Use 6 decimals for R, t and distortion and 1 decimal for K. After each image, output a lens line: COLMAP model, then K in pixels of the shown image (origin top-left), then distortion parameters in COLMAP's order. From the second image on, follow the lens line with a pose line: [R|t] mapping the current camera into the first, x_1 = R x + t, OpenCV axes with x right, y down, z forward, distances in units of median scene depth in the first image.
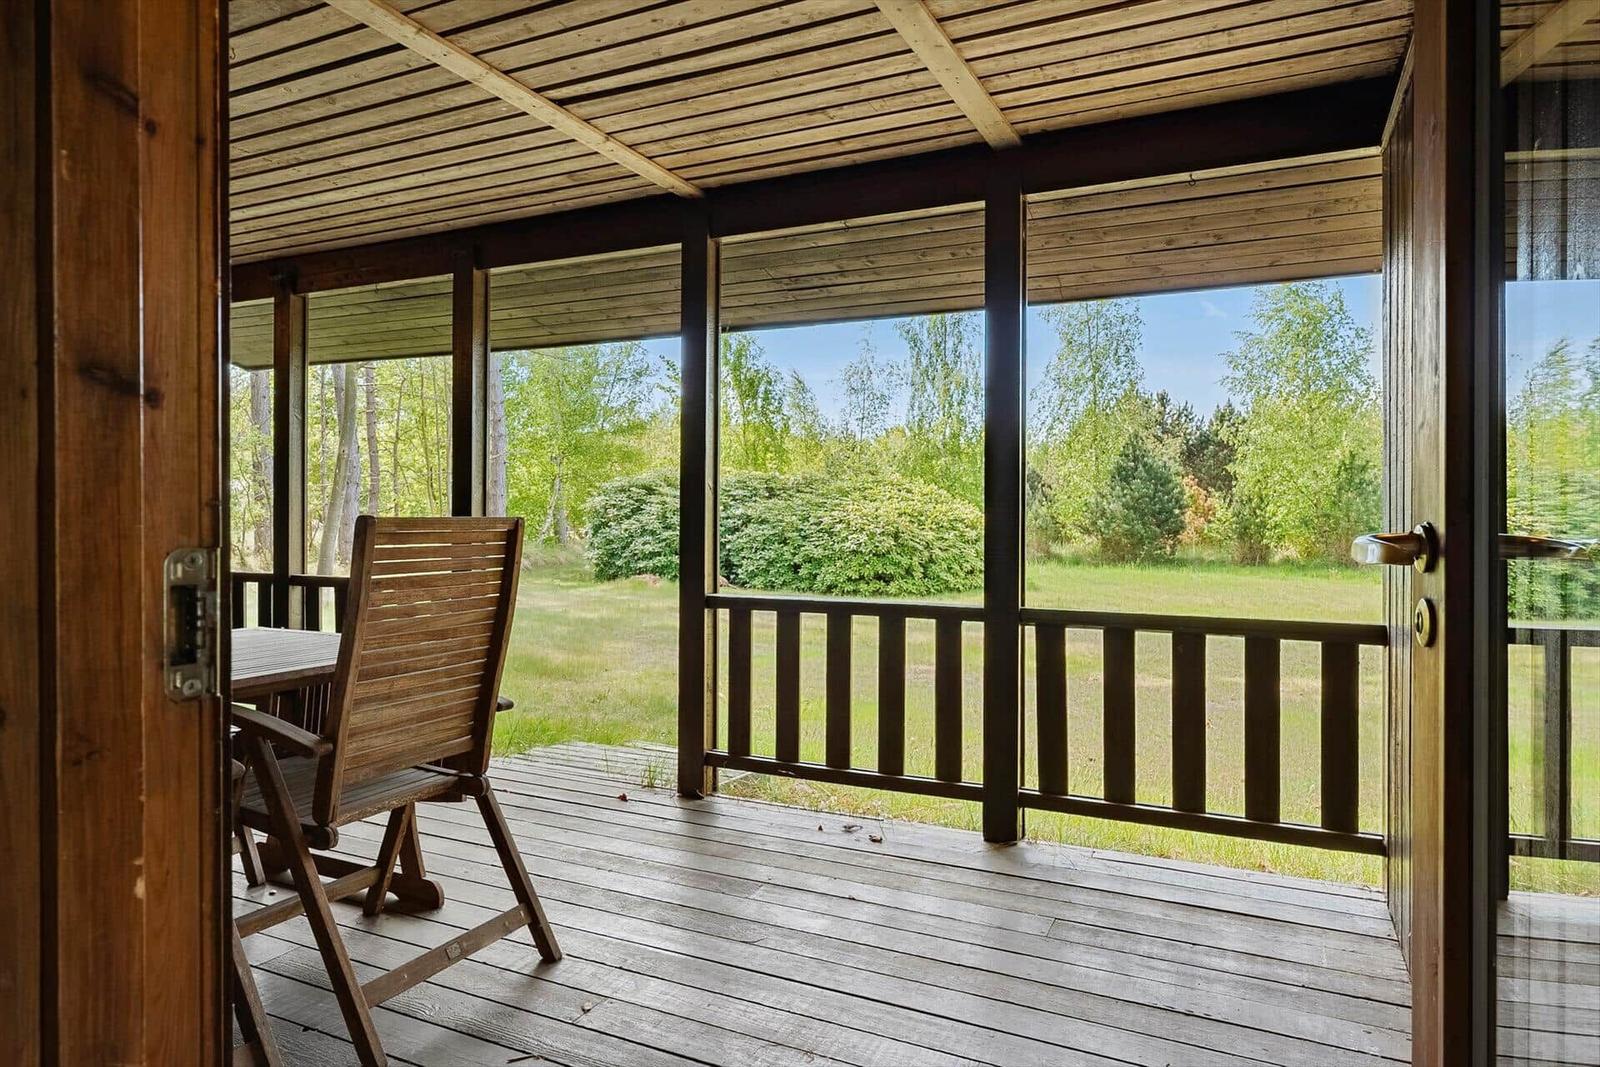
lens RADIAL K [[1082.1, 0, 797.5], [0, 1082.1, 531.7], [0, 0, 1]] dist [0.003859, 0.004384]
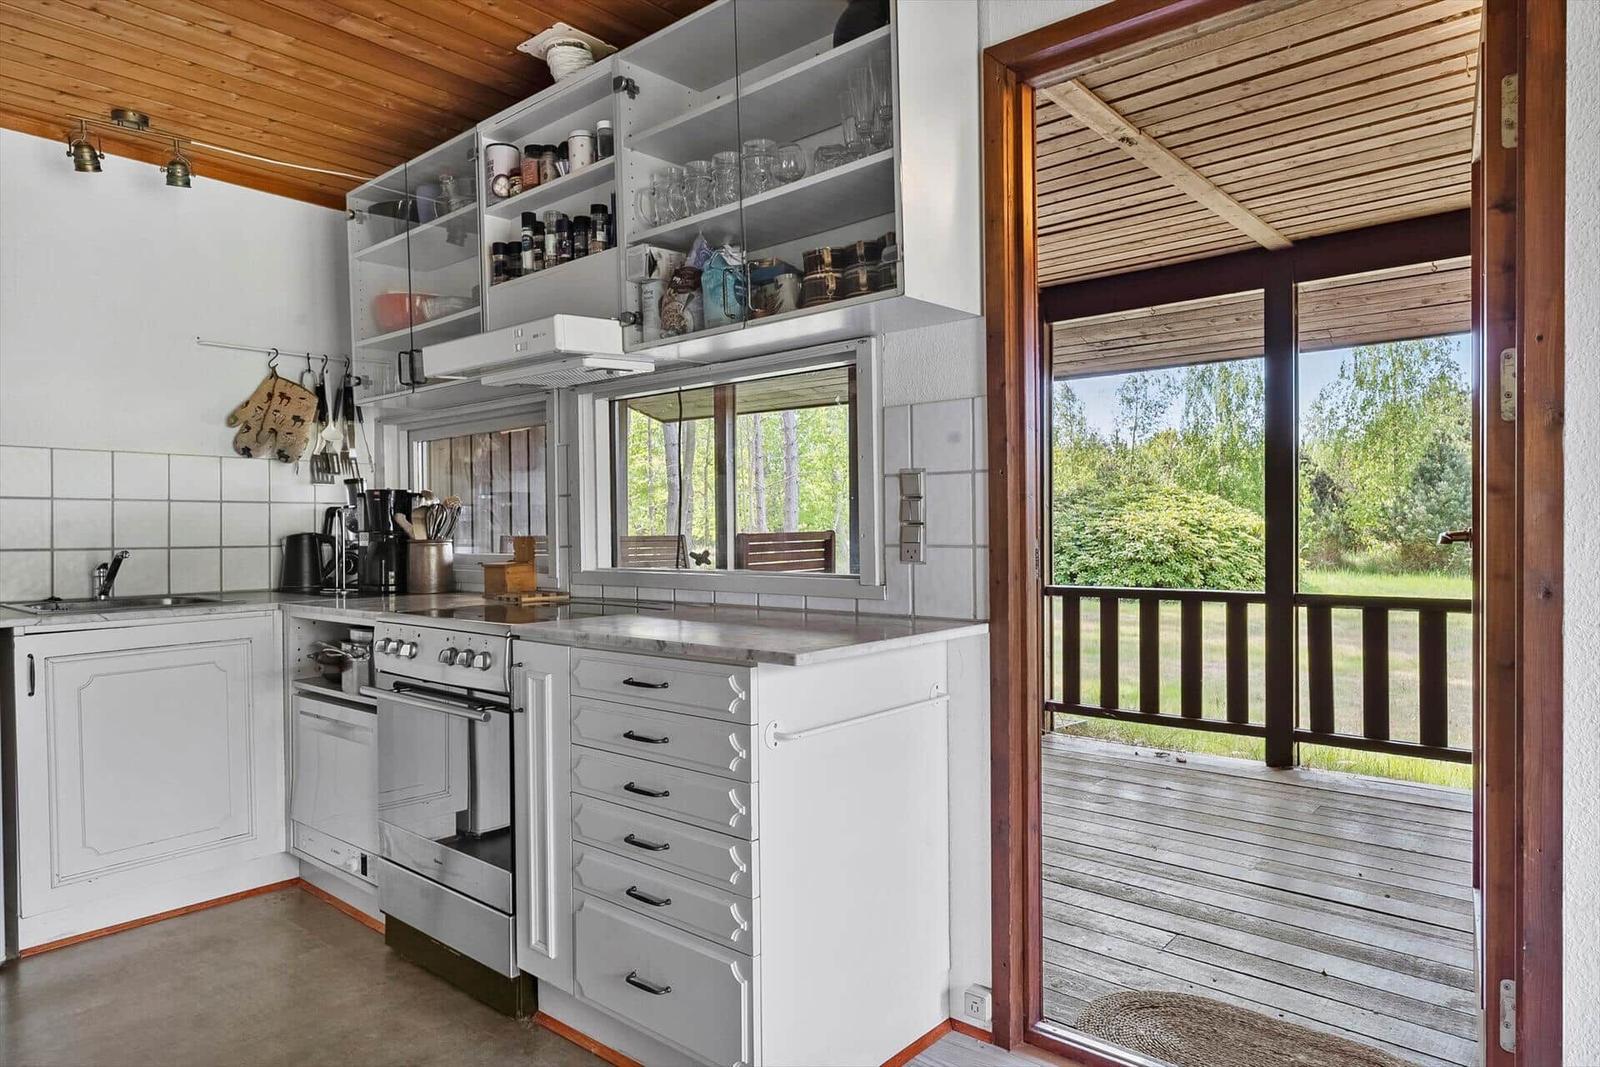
lens RADIAL K [[1082.1, 0, 786.0], [0, 1082.1, 554.6], [0, 0, 1]] dist [0.003859, 0.004384]
pose [[0.969541, -0.008549, -0.244779, -0.068495], [0.010976, 0.999903, 0.008553, 0.004089], [0.244683, -0.010979, 0.969541, -0.410028]]
